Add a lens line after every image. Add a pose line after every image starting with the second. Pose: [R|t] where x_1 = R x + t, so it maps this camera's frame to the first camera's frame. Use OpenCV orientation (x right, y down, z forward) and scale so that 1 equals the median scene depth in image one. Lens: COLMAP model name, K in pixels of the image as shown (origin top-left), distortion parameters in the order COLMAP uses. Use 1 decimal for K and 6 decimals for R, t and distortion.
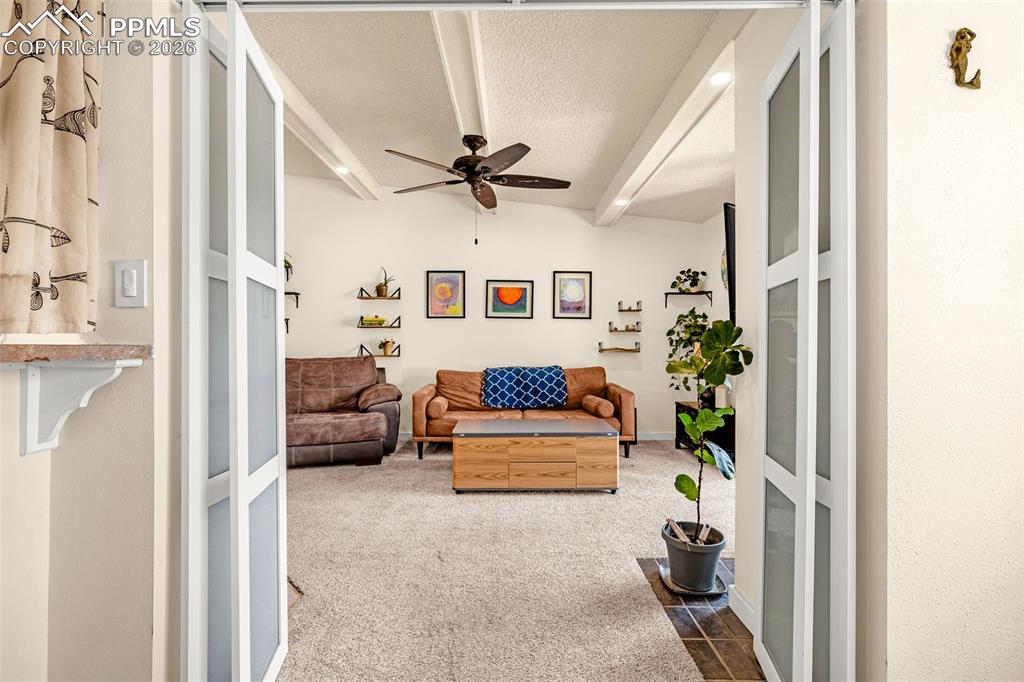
lens RADIAL K [[421.0, 0, 469.1], [0, 421.0, 341.5], [0, 0, 1]] dist [-0.000331, -0.000031]
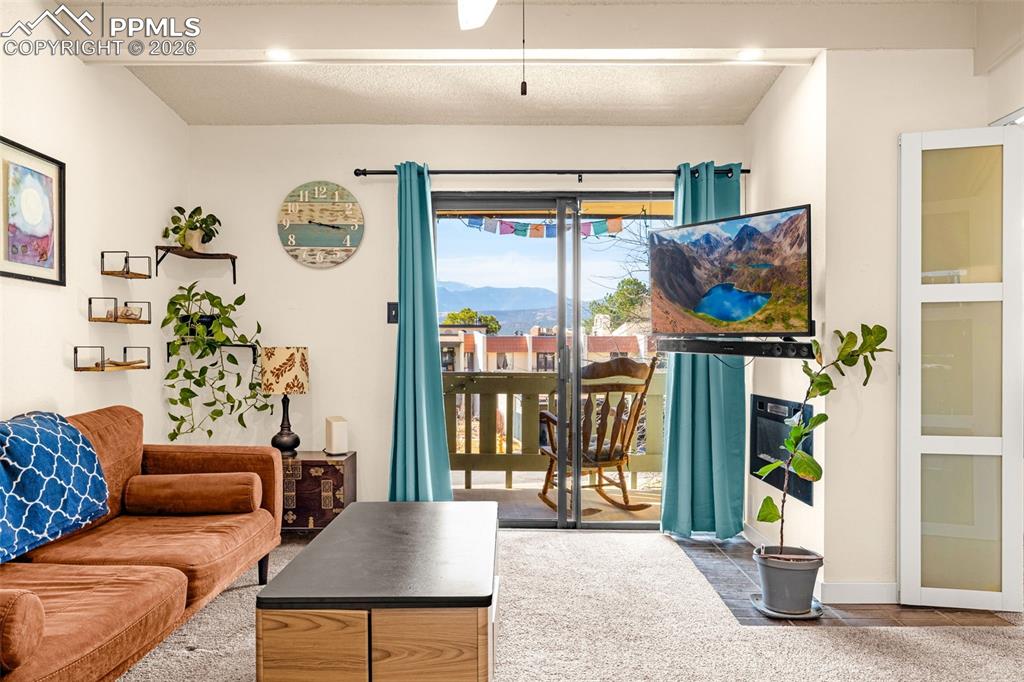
lens RADIAL K [[760.5, 0, 534.8], [0, 760.5, 361.3], [0, 0, 1]] dist [0.002259, -0.001248]
pose [[-0.006419, -0.009268, 0.999936, -0.410345], [0.002109, 0.999955, 0.009282, 0.009784], [-0.999977, 0.002168, -0.006399, 0.572694]]
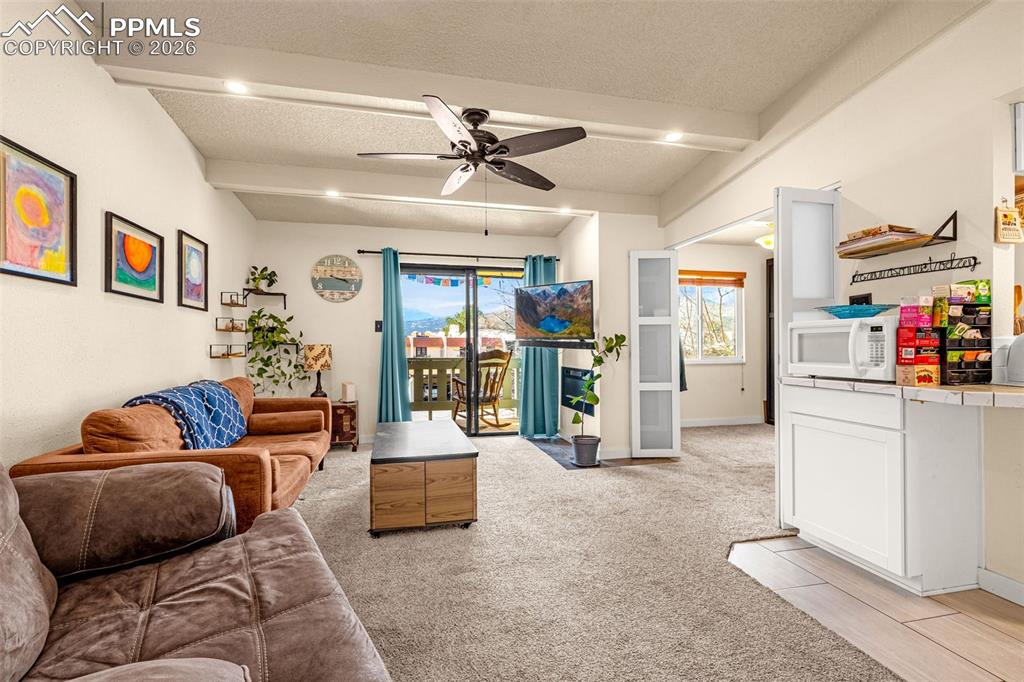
lens RADIAL K [[448.0, 0, 512.0], [0, 448.0, 341.0], [0, 0, 1]] dist [-0.000064, 0.000013]
pose [[-0.228870, 0.015400, 0.973335, -0.551429], [0.006366, 0.999877, -0.014323, 0.009324], [-0.973436, 0.002918, -0.228939, 0.675747]]
